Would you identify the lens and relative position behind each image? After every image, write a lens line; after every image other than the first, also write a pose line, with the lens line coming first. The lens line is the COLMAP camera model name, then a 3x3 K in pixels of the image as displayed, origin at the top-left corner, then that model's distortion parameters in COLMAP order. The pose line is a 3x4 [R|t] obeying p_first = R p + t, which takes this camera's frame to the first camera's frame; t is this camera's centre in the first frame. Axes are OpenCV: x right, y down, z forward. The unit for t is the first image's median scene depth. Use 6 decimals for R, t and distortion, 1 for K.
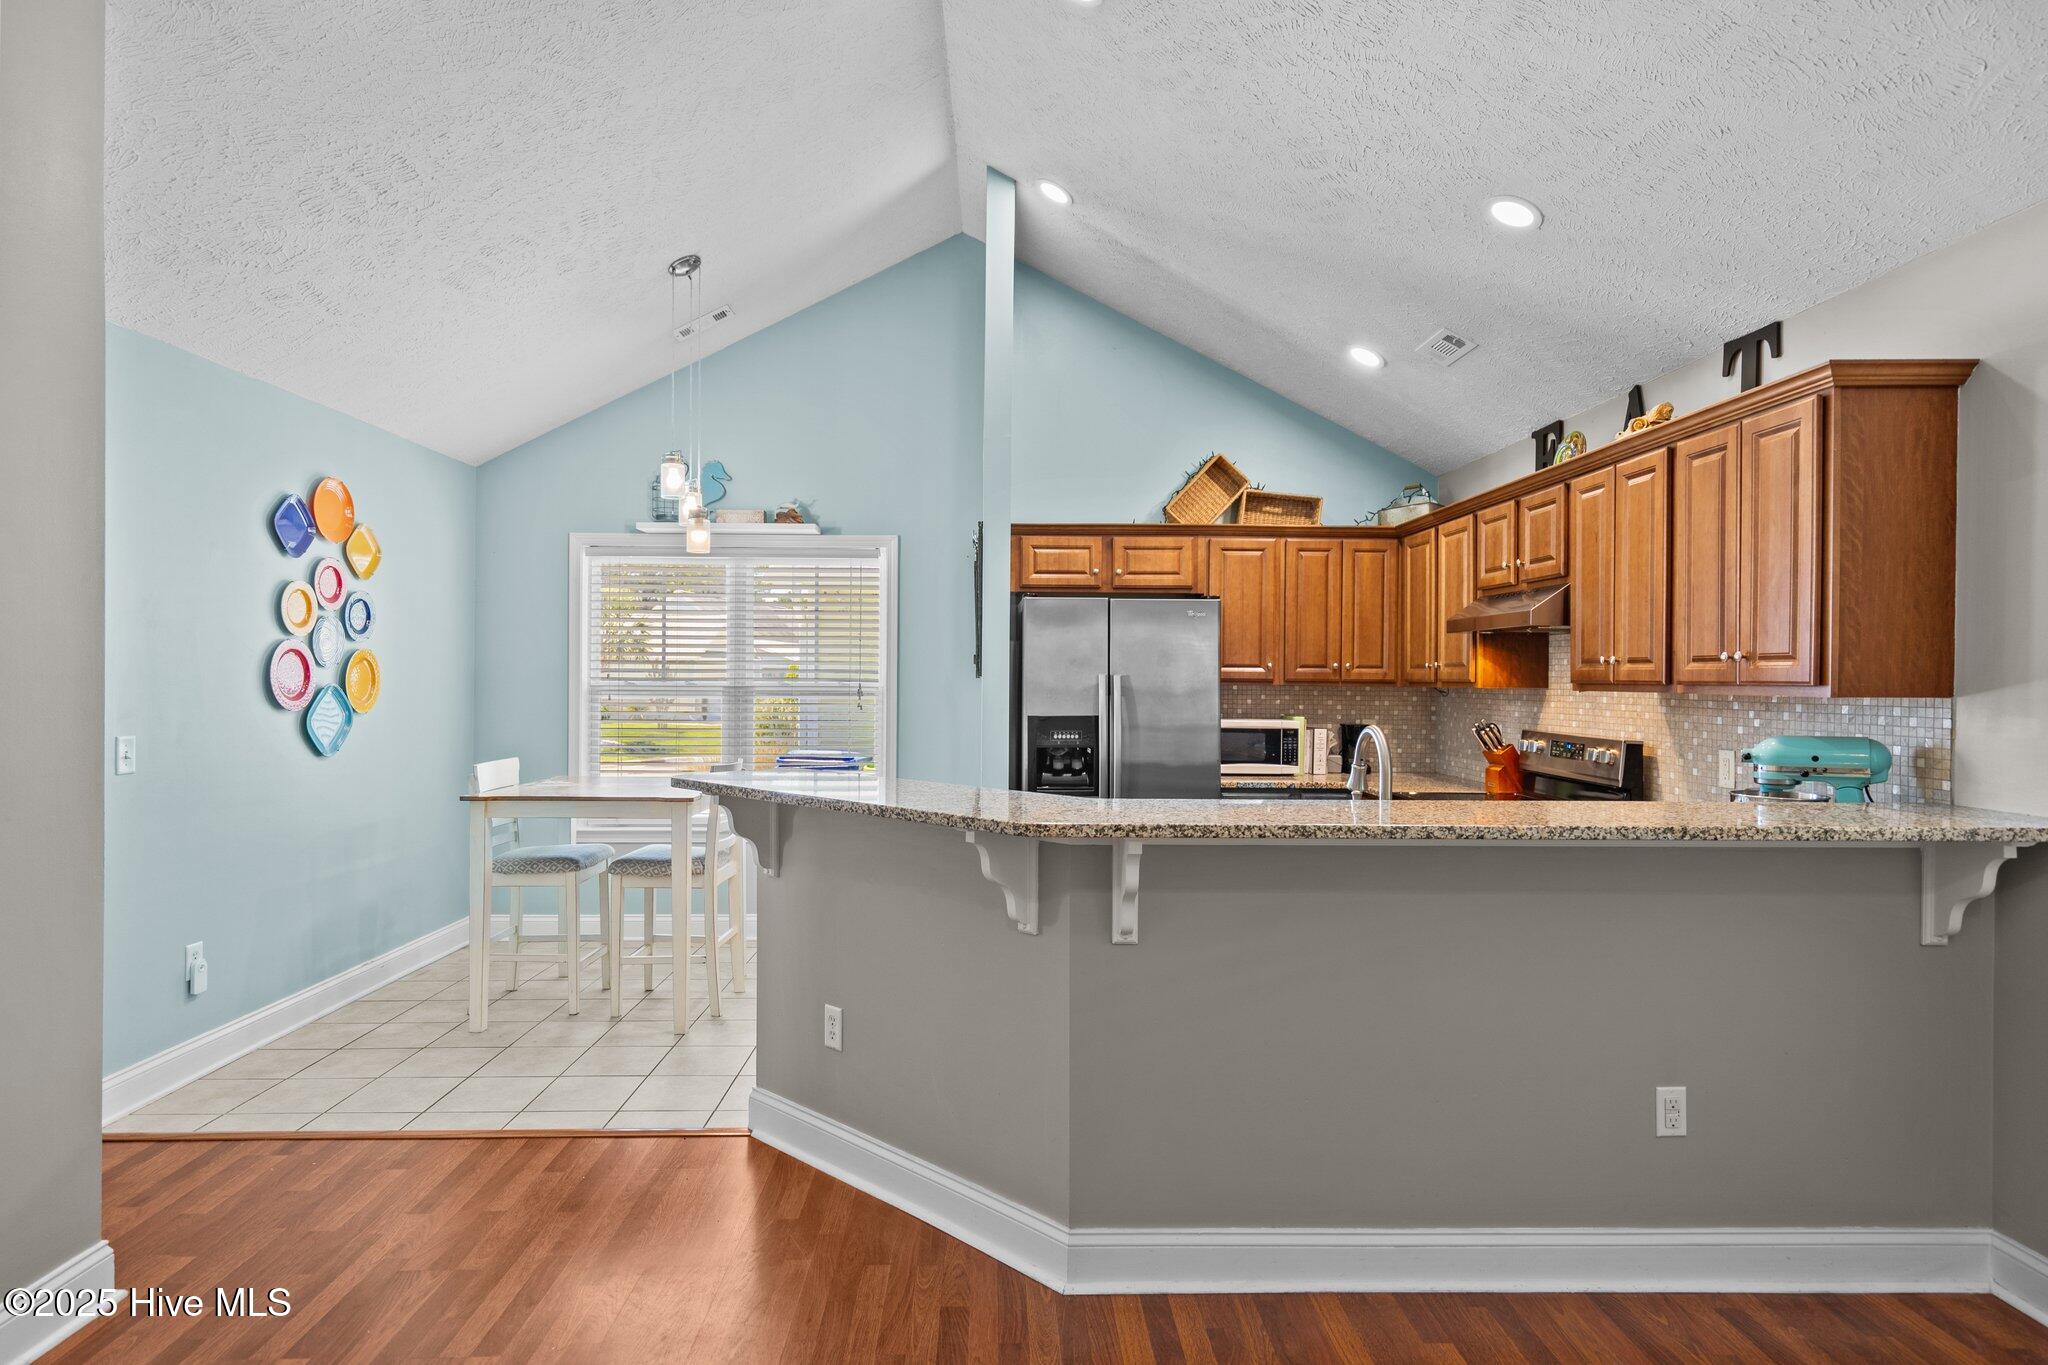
lens RADIAL K [[1100.5, 0, 1029.0], [0, 1100.5, 684.2], [0, 0, 1]] dist [0.001901, 0.001078]
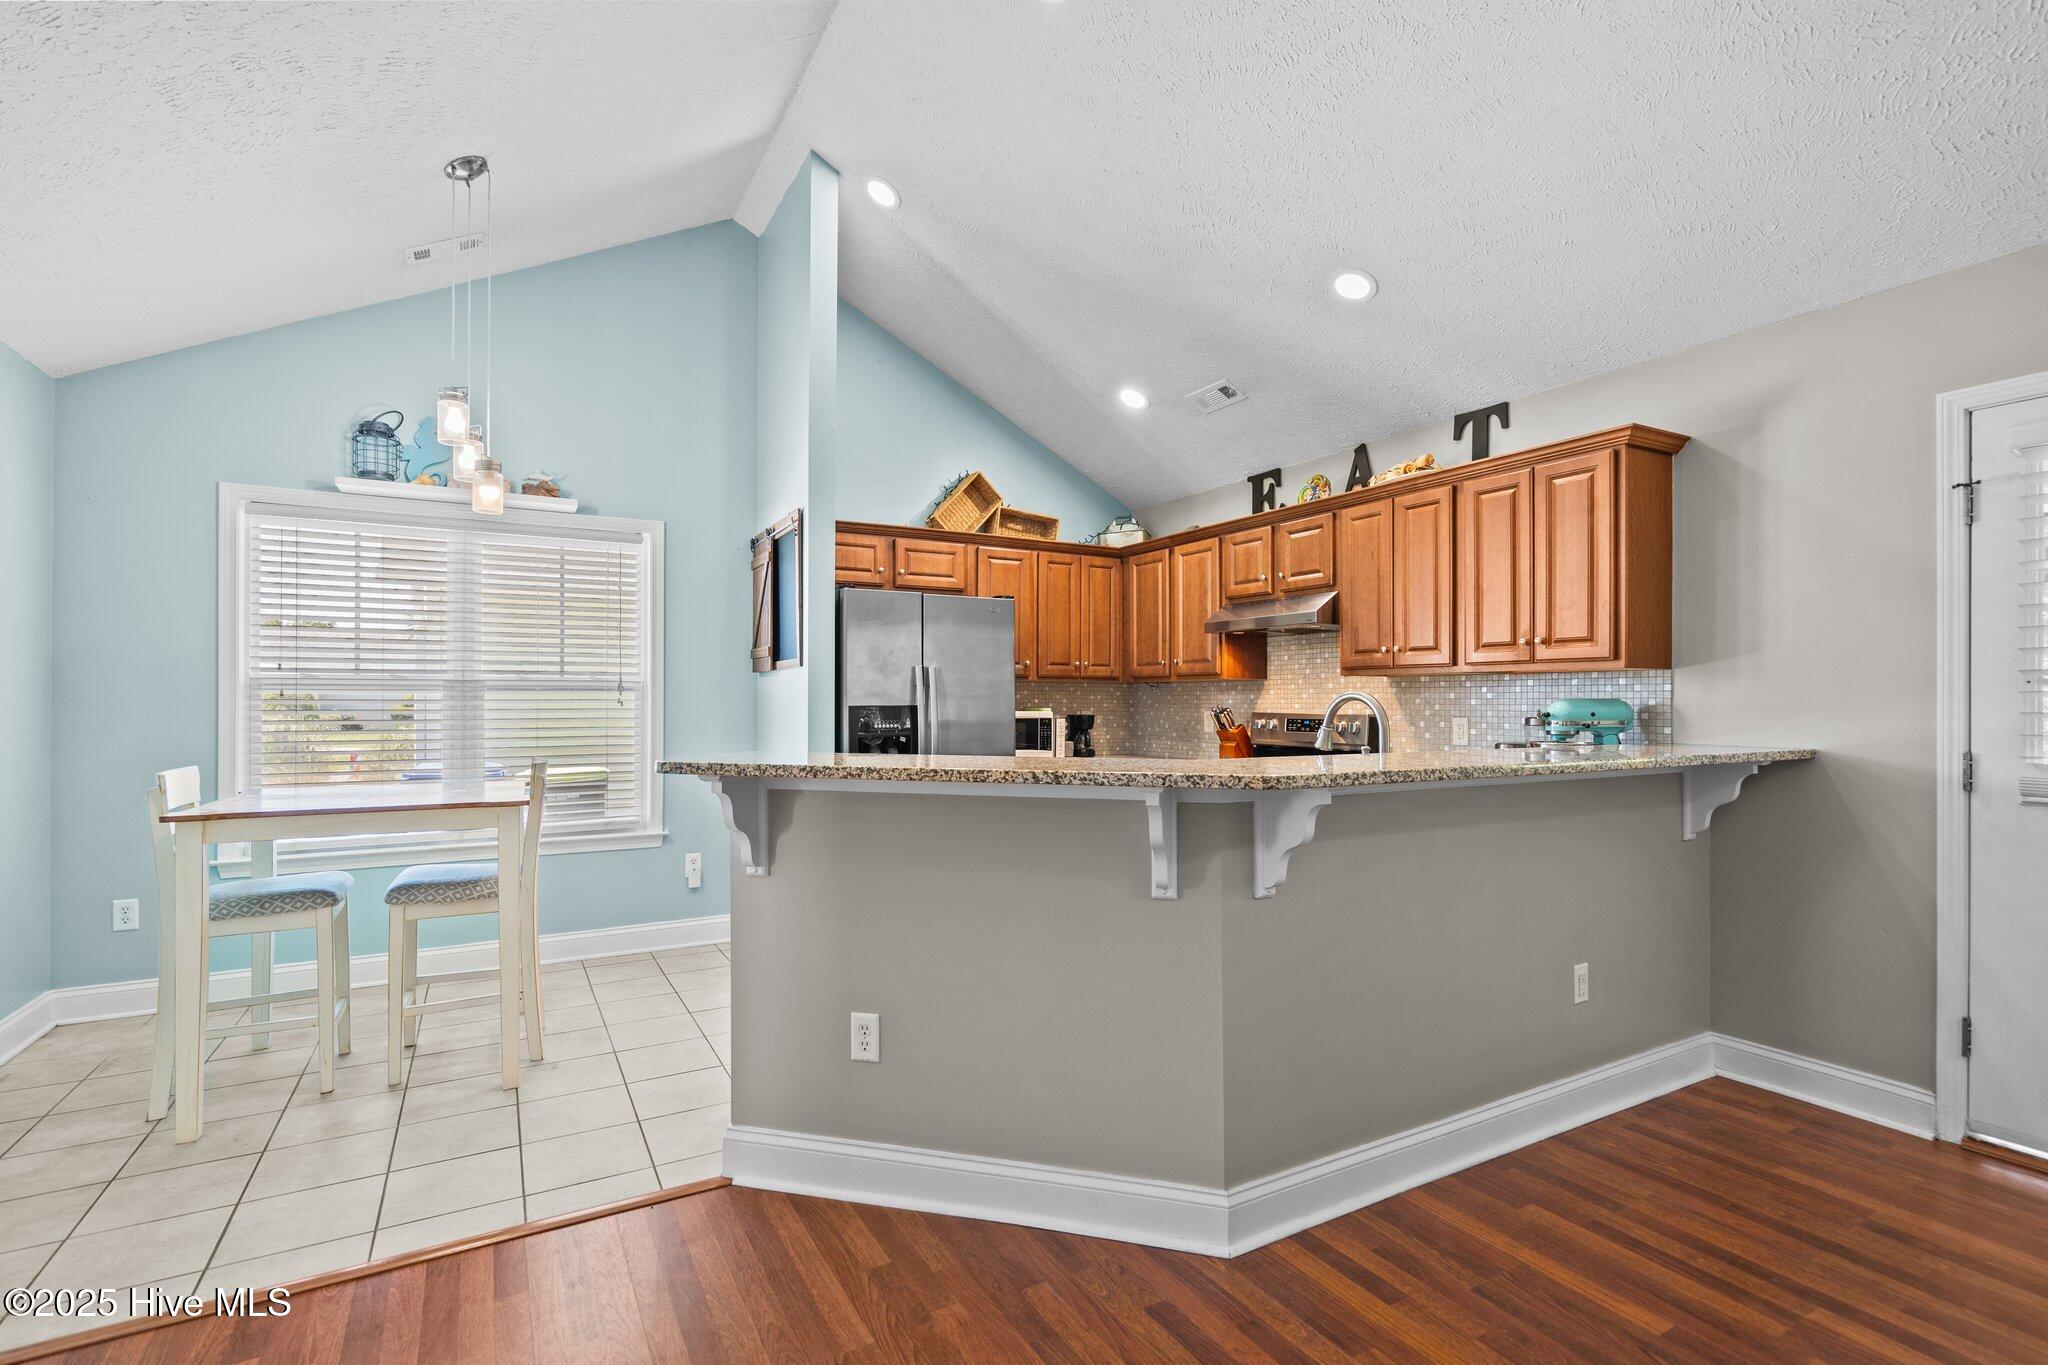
lens RADIAL K [[933.0, 0, 1024.0], [0, 933.0, 698.9], [0, 0, 1]] dist [-0.003554, 0.001841]
pose [[0.882393, -0.003647, 0.470498, -0.296736], [0.006815, 0.999964, -0.005028, 0.031420], [-0.470463, 0.007643, 0.882387, 0.196170]]
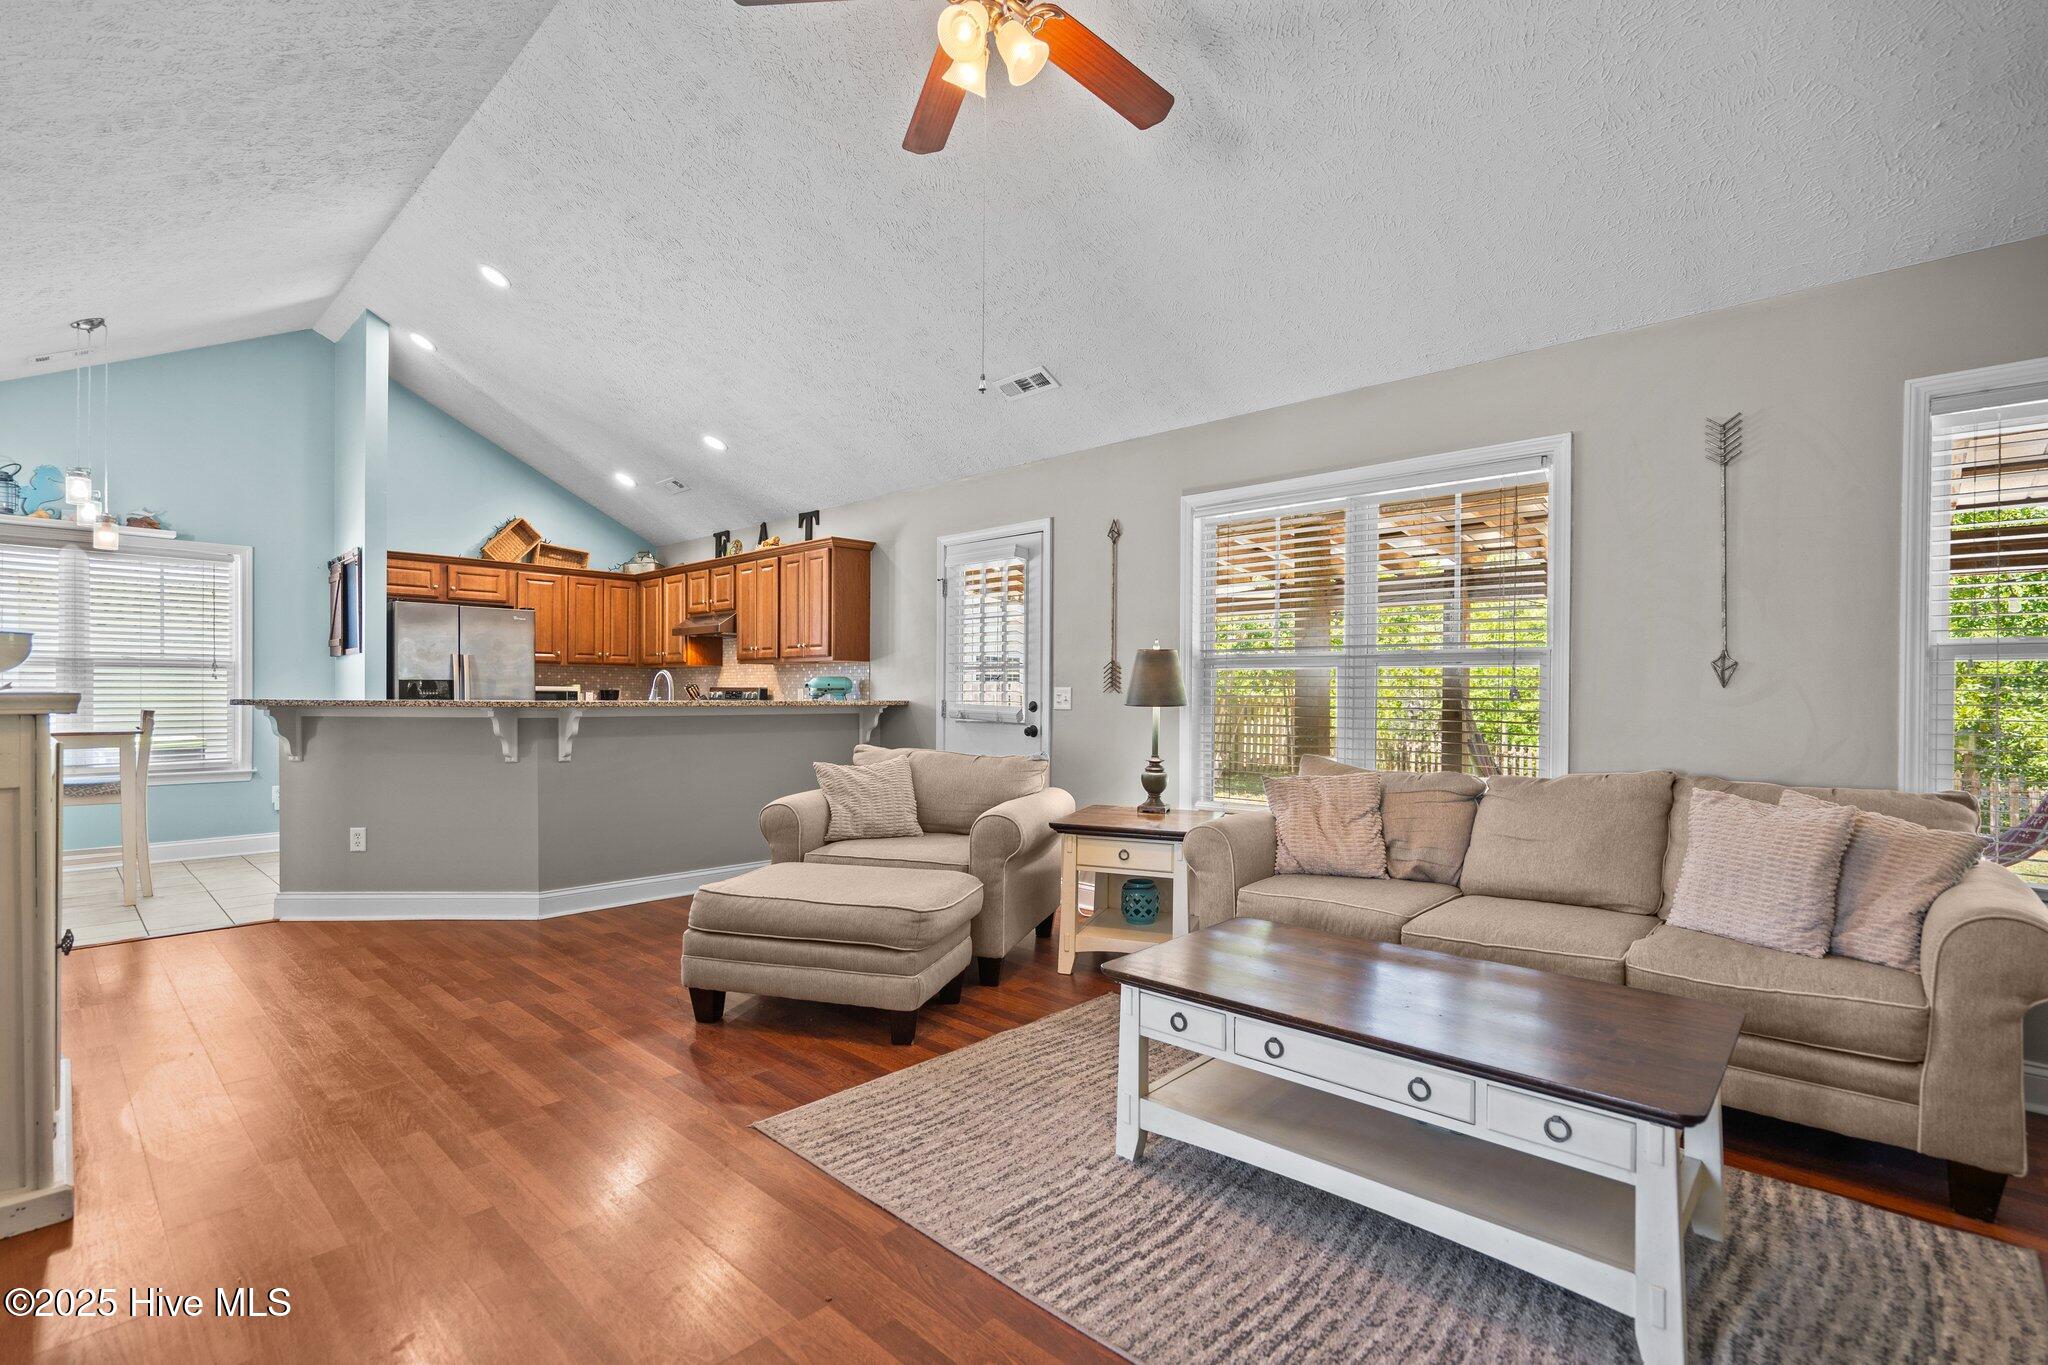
lens RADIAL K [[933.0, 0, 1025.8], [0, 933.0, 698.0], [0, 0, 1]] dist [-0.003554, 0.001841]
pose [[0.704102, -0.005569, 0.710077, -0.344178], [0.004379, 0.999984, 0.003500, 0.059955], [-0.710085, 0.000646, 0.704115, -0.578064]]
